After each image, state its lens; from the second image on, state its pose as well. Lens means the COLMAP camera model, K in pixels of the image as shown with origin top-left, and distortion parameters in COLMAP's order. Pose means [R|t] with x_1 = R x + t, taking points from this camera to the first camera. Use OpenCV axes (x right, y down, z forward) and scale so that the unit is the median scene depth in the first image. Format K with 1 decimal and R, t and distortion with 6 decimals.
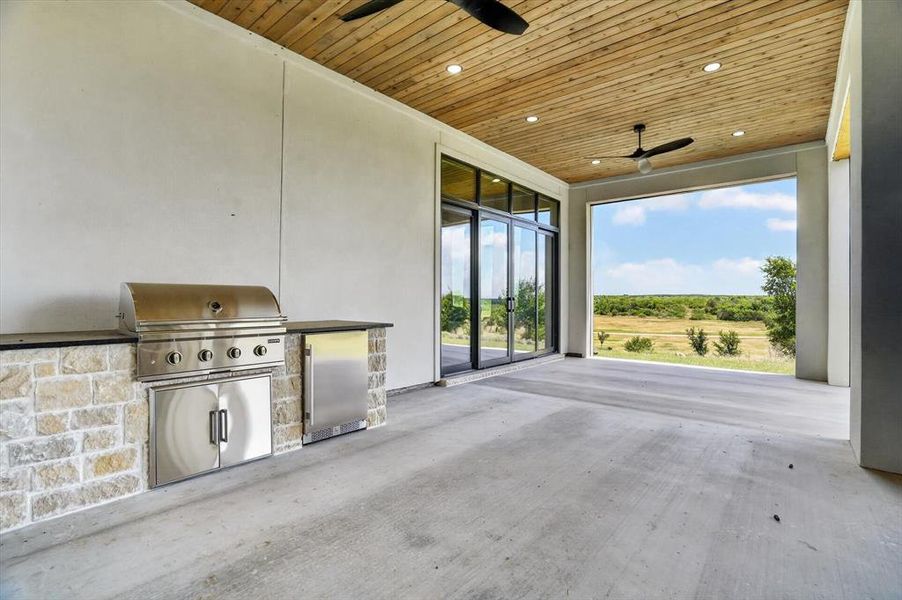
lens RADIAL K [[421.3, 0, 457.1], [0, 421.3, 295.7], [0, 0, 1]] dist [-0.045112, 0.012280]
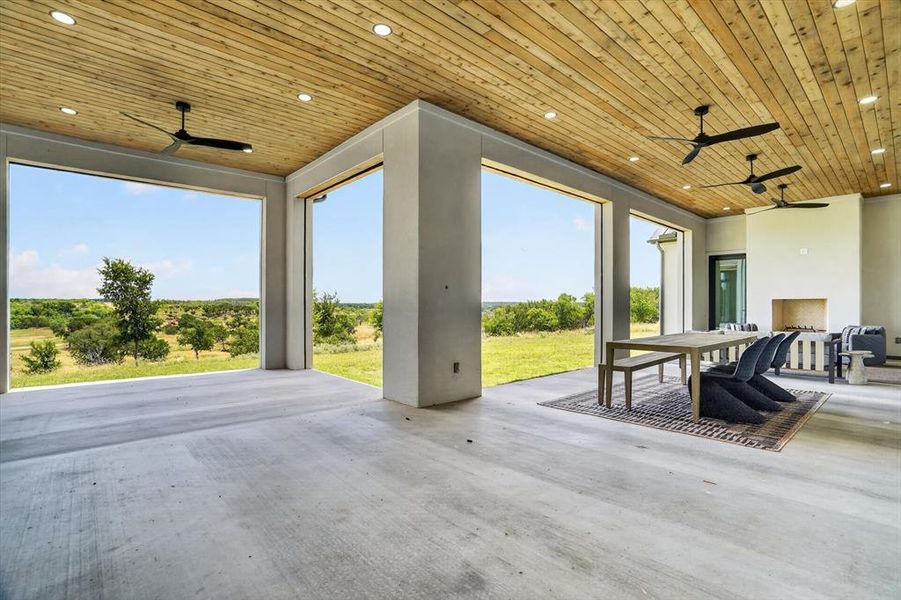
lens RADIAL K [[420.9, 0, 455.4], [0, 420.9, 305.5], [0, 0, 1]] dist [-0.045112, 0.012280]
pose [[0.151928, -0.004116, 0.988383, -0.441861], [-0.010263, 0.999931, 0.005742, 0.000687], [-0.988338, -0.011017, 0.151875, 0.419580]]
